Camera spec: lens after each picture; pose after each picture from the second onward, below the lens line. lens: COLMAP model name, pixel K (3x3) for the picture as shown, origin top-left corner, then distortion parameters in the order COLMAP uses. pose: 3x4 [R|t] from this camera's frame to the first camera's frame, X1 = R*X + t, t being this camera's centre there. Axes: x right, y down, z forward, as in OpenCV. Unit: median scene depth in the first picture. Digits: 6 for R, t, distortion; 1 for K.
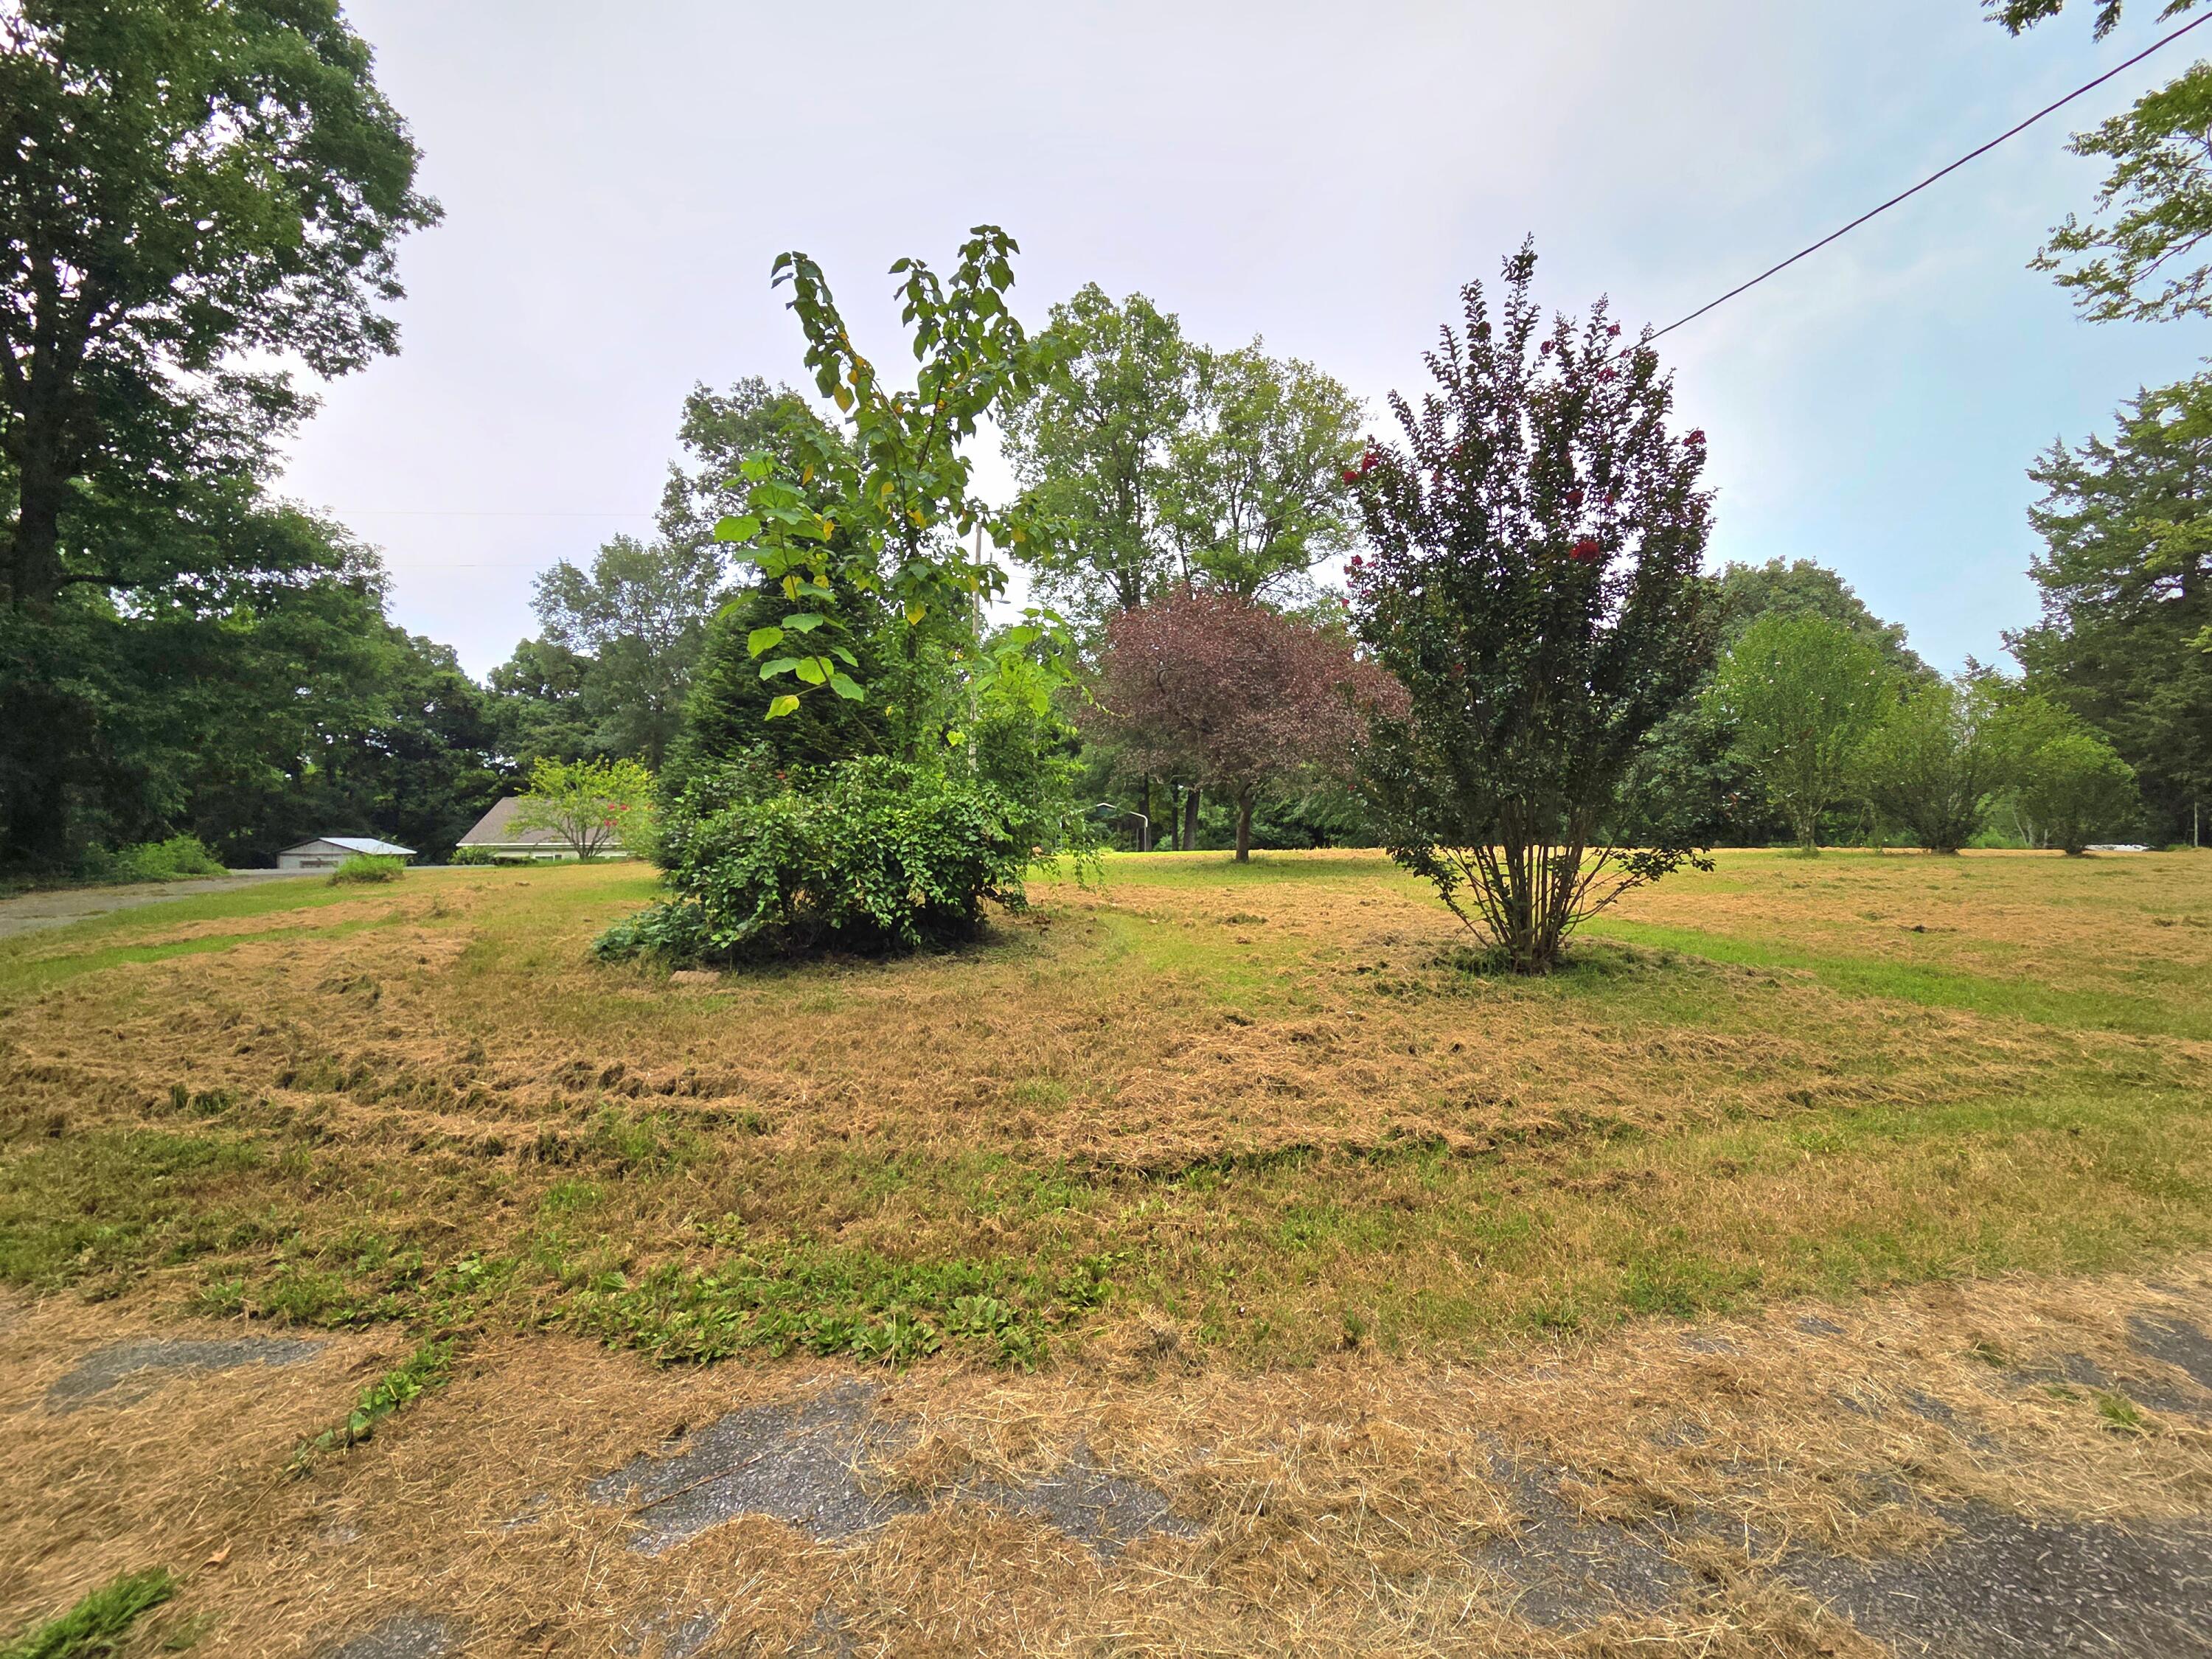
lens RADIAL K [[900.8, 0, 1123.0], [0, 900.8, 835.8], [0, 0, 1]] dist [0.002103, 0.000315]
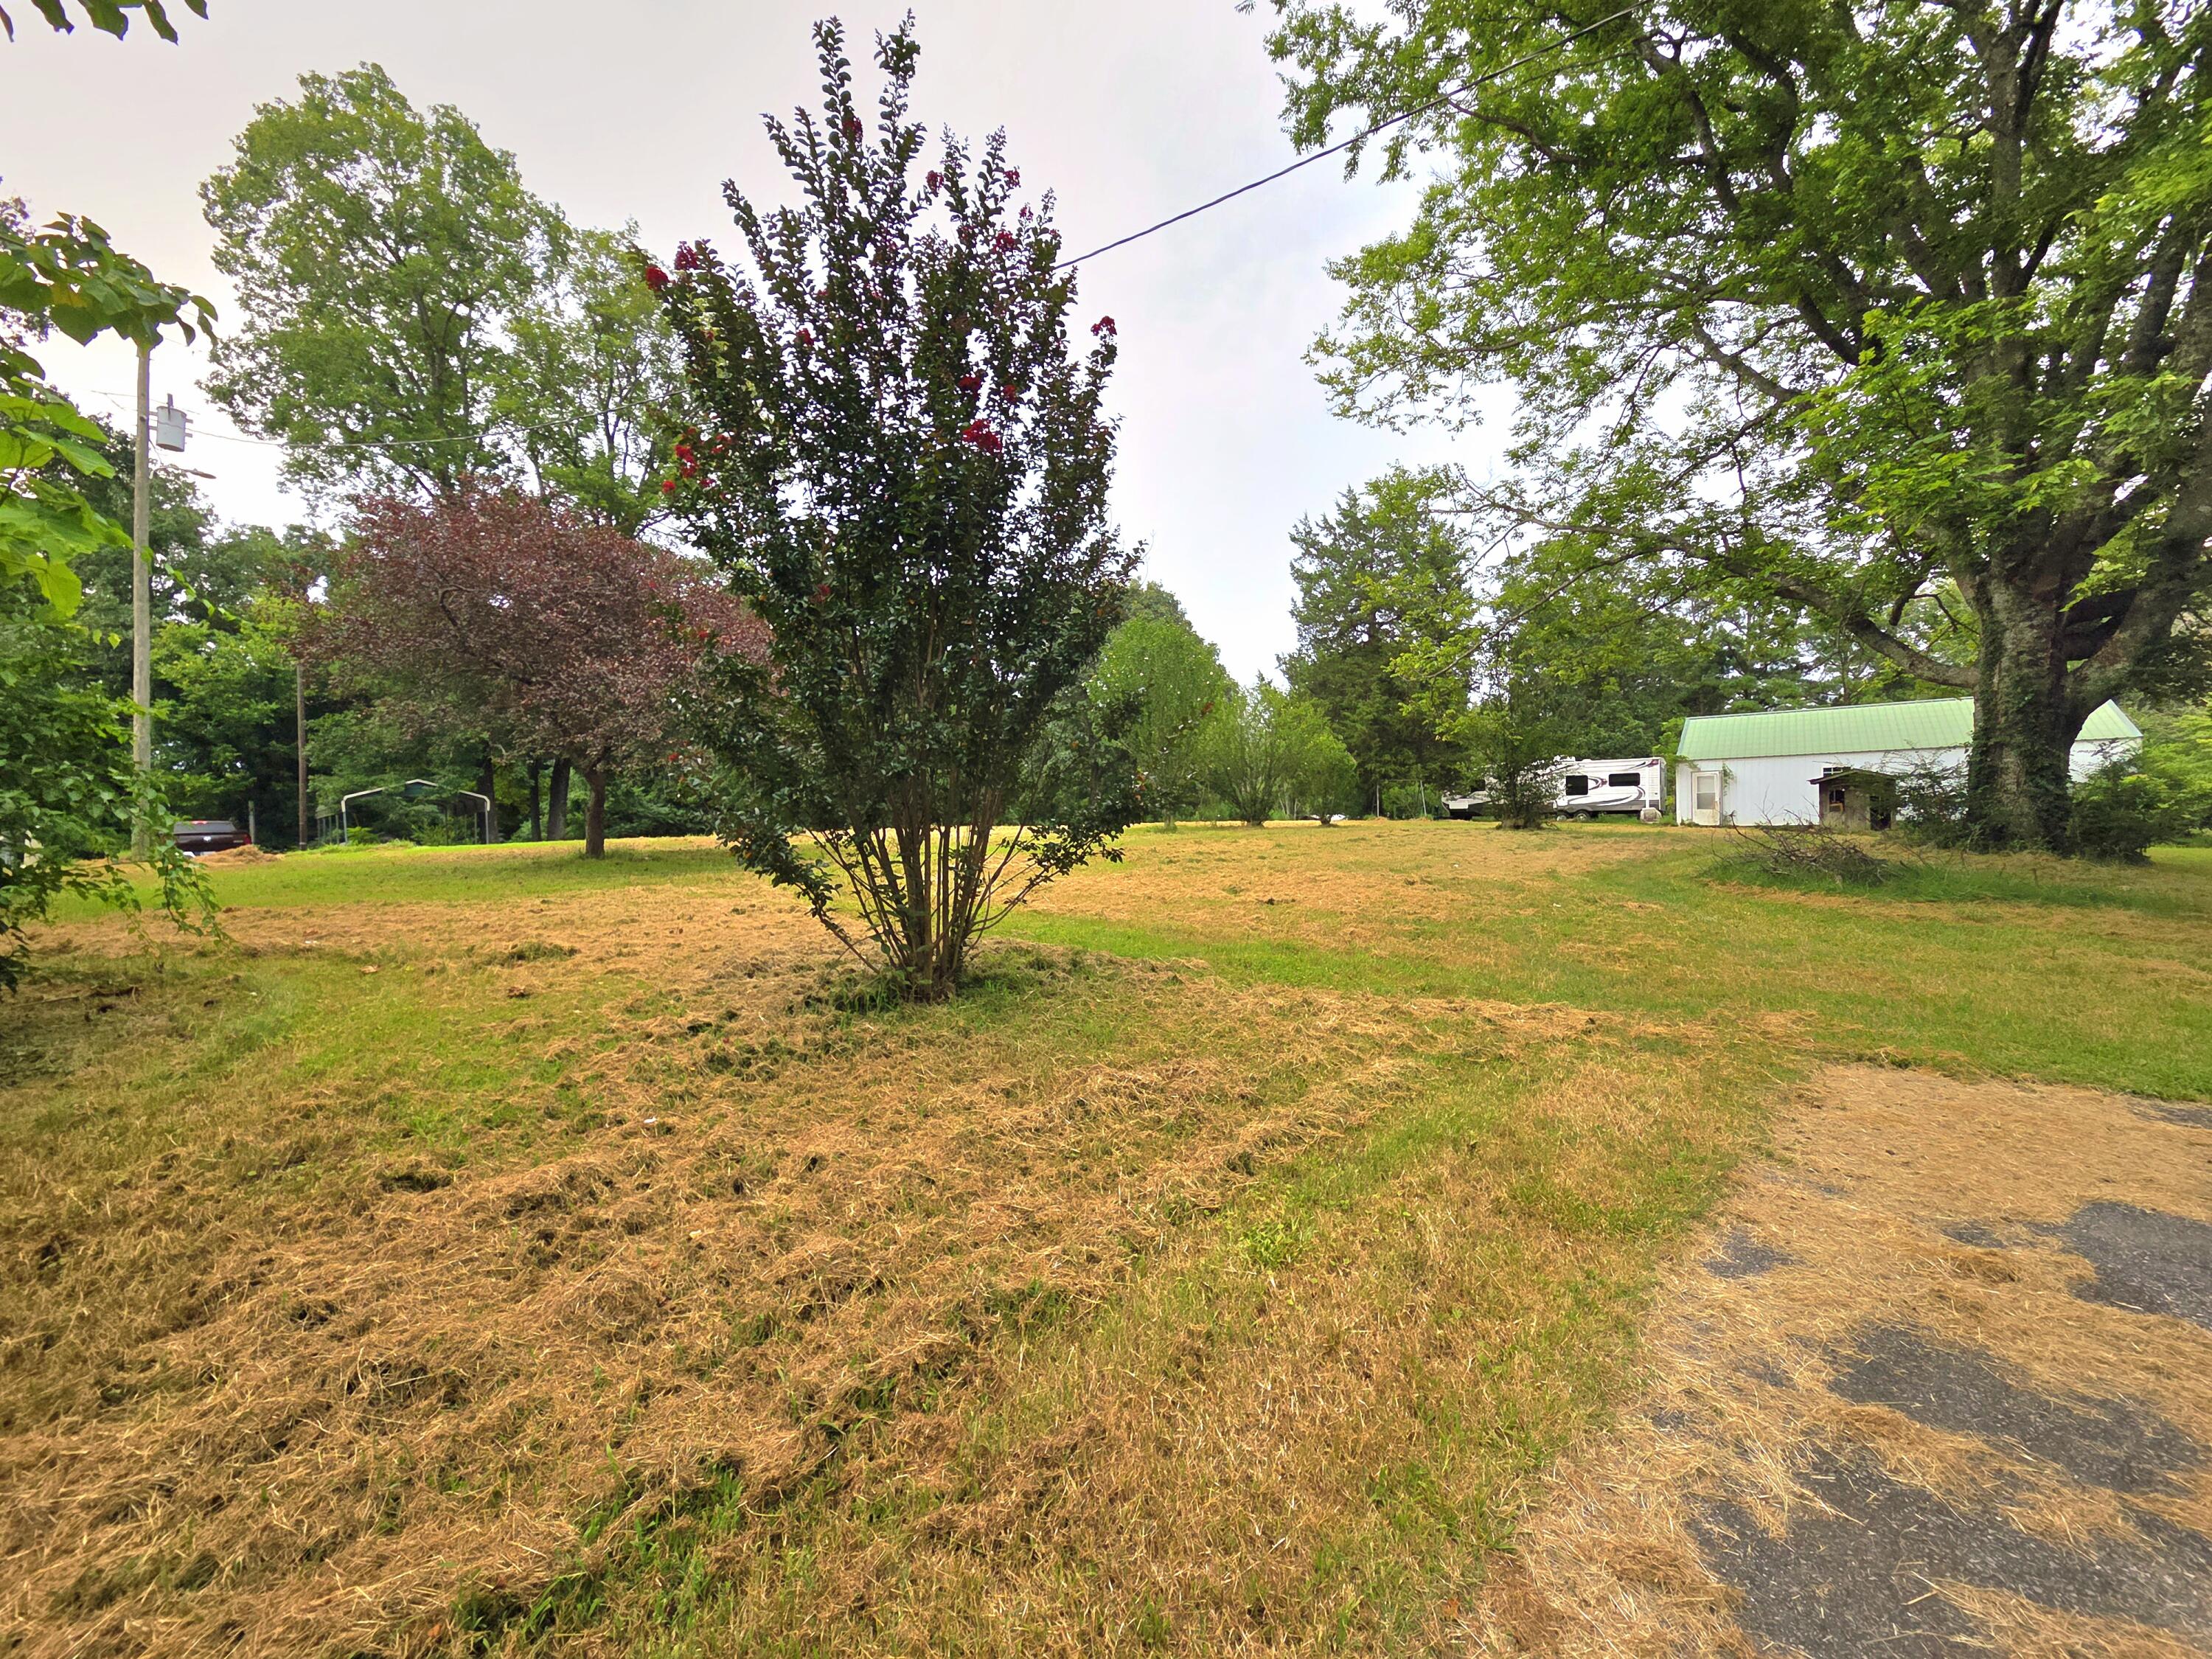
lens RADIAL K [[900.8, 0, 1108.0], [0, 900.8, 819.2], [0, 0, 1]] dist [0.002103, 0.000315]
pose [[0.825841, -0.016616, 0.563658, 0.135723], [0.014063, 0.999862, 0.008871, -0.009190], [-0.563728, 0.000601, 0.825961, 0.256942]]
